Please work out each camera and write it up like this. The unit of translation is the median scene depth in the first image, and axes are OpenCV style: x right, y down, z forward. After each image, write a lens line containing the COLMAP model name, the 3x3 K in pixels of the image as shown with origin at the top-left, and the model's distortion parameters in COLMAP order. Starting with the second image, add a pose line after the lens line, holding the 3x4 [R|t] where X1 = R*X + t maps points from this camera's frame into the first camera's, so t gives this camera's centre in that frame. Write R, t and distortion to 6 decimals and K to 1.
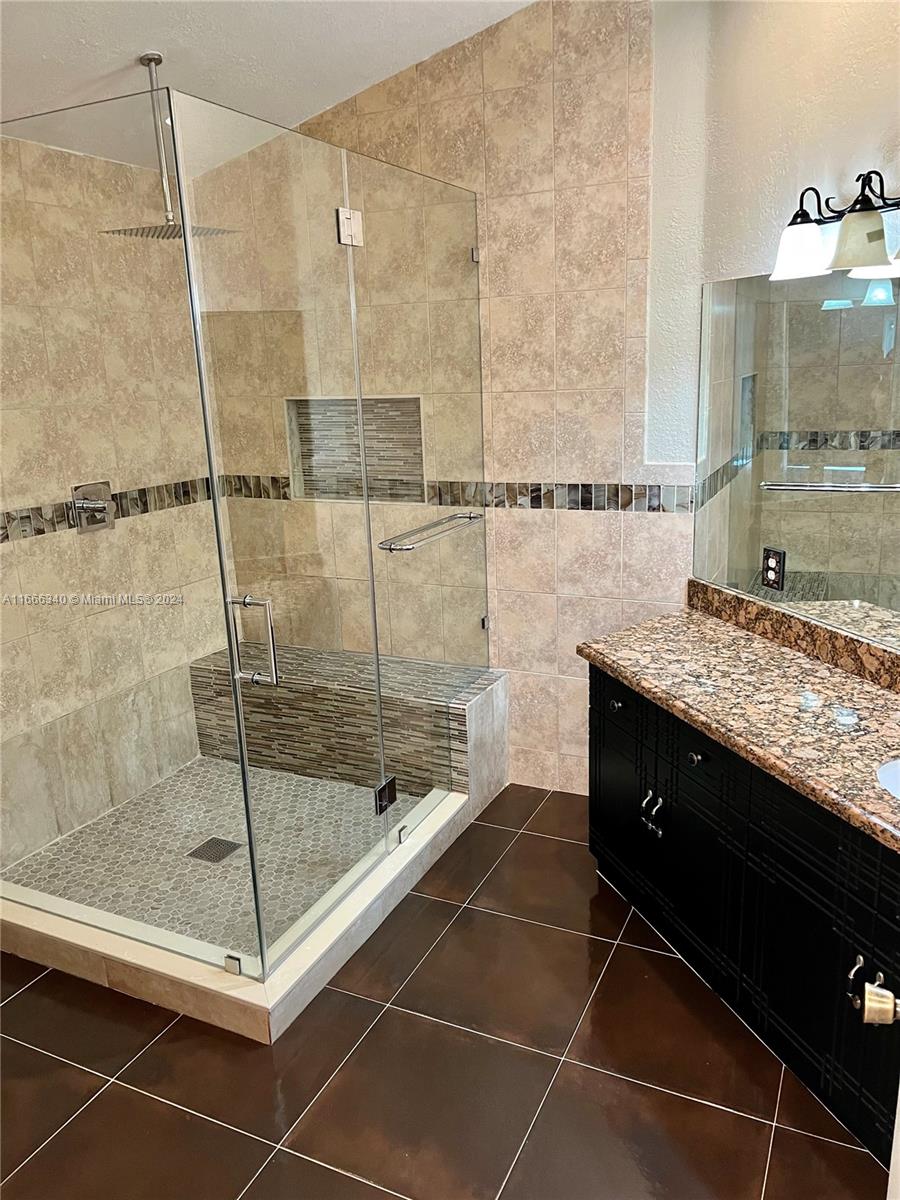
lens RADIAL K [[909.5, 0, 444.4], [0, 909.5, 602.9], [0, 0, 1]] dist [0.060312, -0.035983]
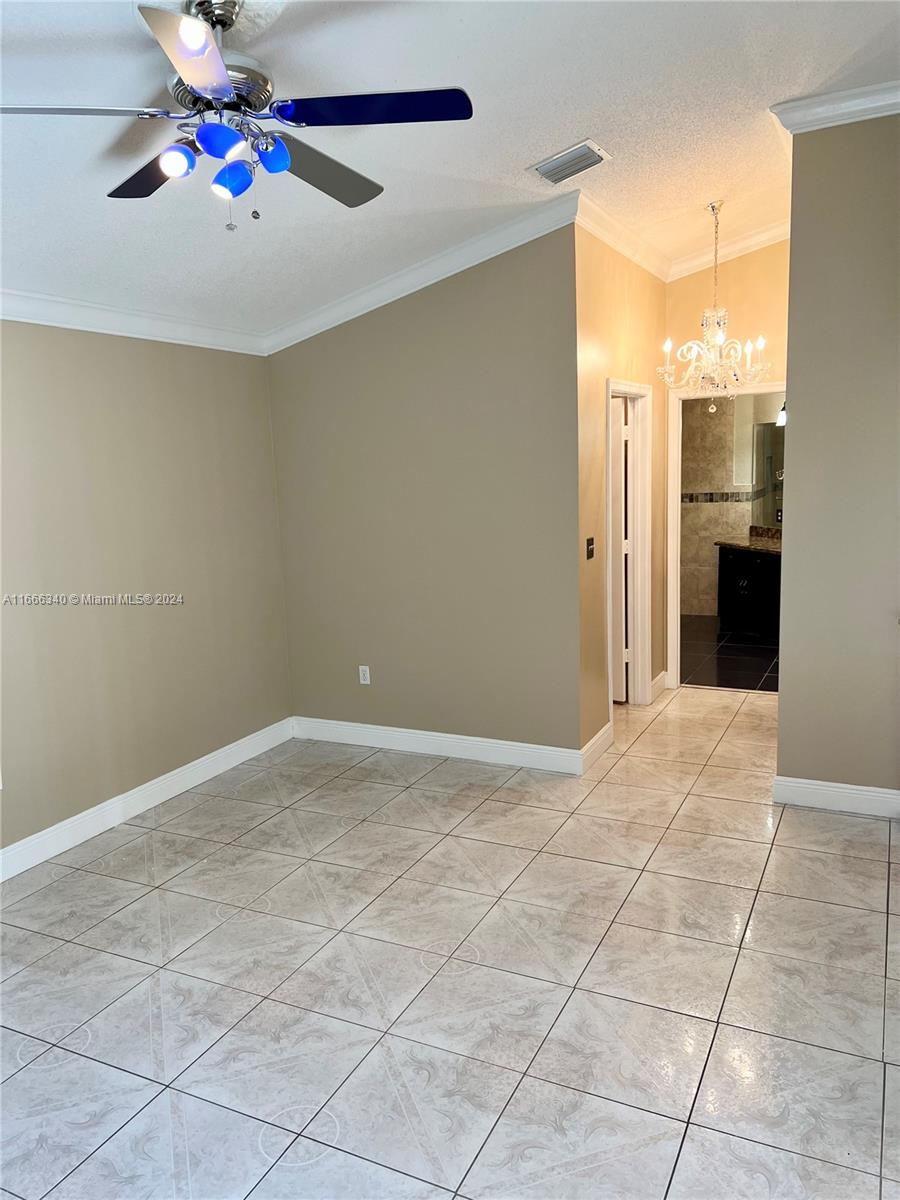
lens RADIAL K [[909.5, 0, 444.4], [0, 909.5, 602.9], [0, 0, 1]] dist [0.060312, -0.035983]
pose [[0.999944, 0.006538, -0.008318, -0.635581], [-0.007312, 0.995277, -0.096800, 0.481588], [0.007646, 0.096855, 0.995269, -1.752418]]
